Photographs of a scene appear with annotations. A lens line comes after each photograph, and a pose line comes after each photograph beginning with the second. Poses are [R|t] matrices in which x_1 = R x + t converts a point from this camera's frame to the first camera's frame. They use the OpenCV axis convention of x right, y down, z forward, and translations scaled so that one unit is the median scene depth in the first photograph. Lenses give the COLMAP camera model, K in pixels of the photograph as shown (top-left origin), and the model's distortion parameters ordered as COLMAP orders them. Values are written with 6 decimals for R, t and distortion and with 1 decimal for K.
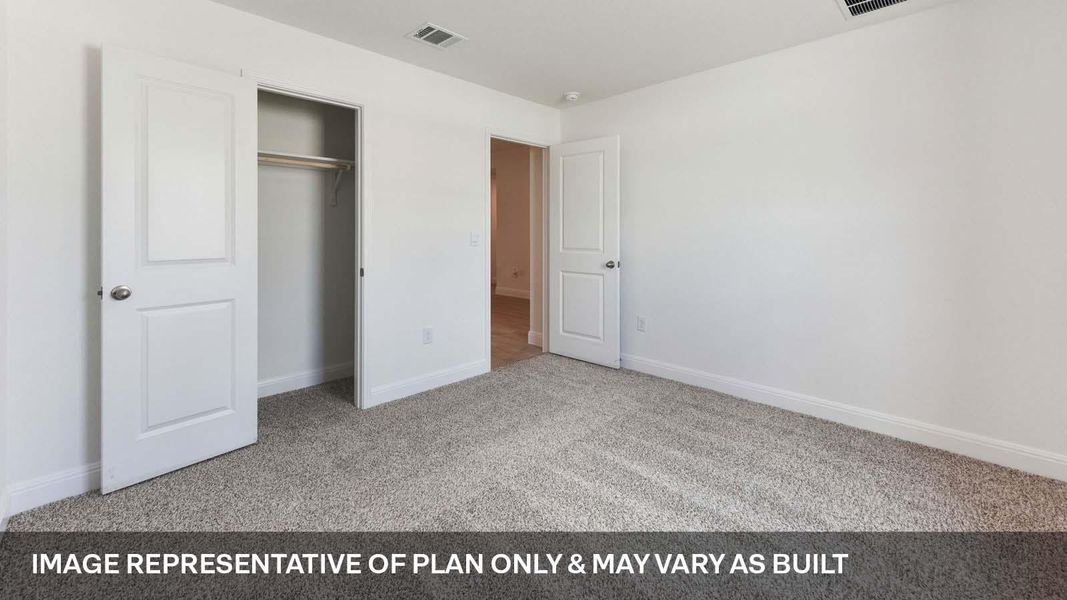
lens RADIAL K [[425.5, 0, 533.5], [0, 425.5, 300.0], [0, 0, 1]] dist [-0.001120, -0.000141]
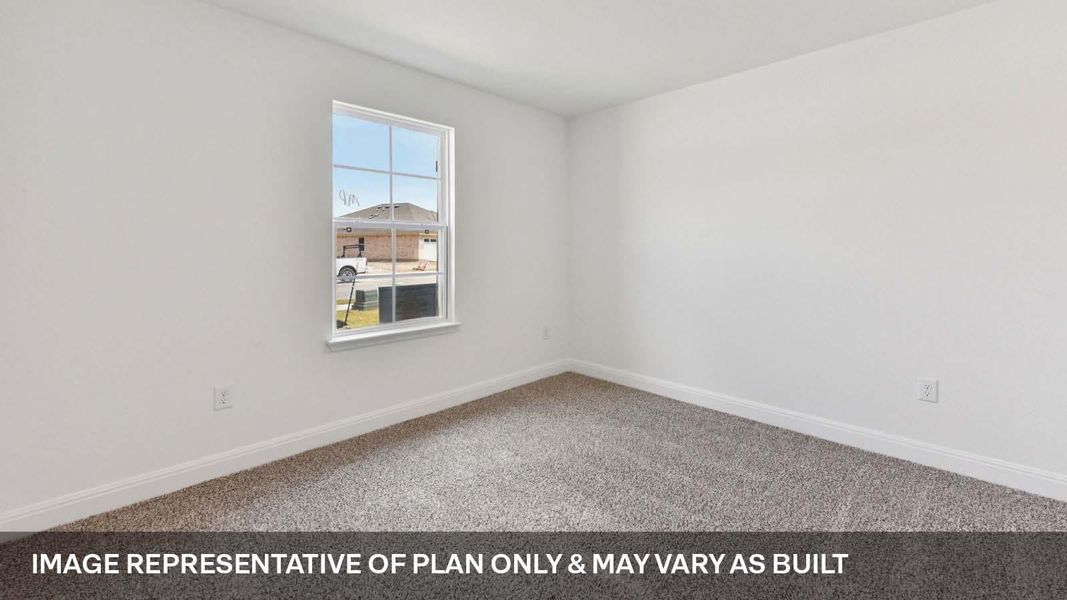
lens RADIAL K [[425.5, 0, 533.5], [0, 425.5, 300.0], [0, 0, 1]] dist [-0.001120, -0.000141]
pose [[0.999998, 0.001057, 0.001424, 0.138149], [-0.001058, 0.999999, 0.000356, -0.000171], [-0.001423, -0.000358, 0.999999, -0.000058]]
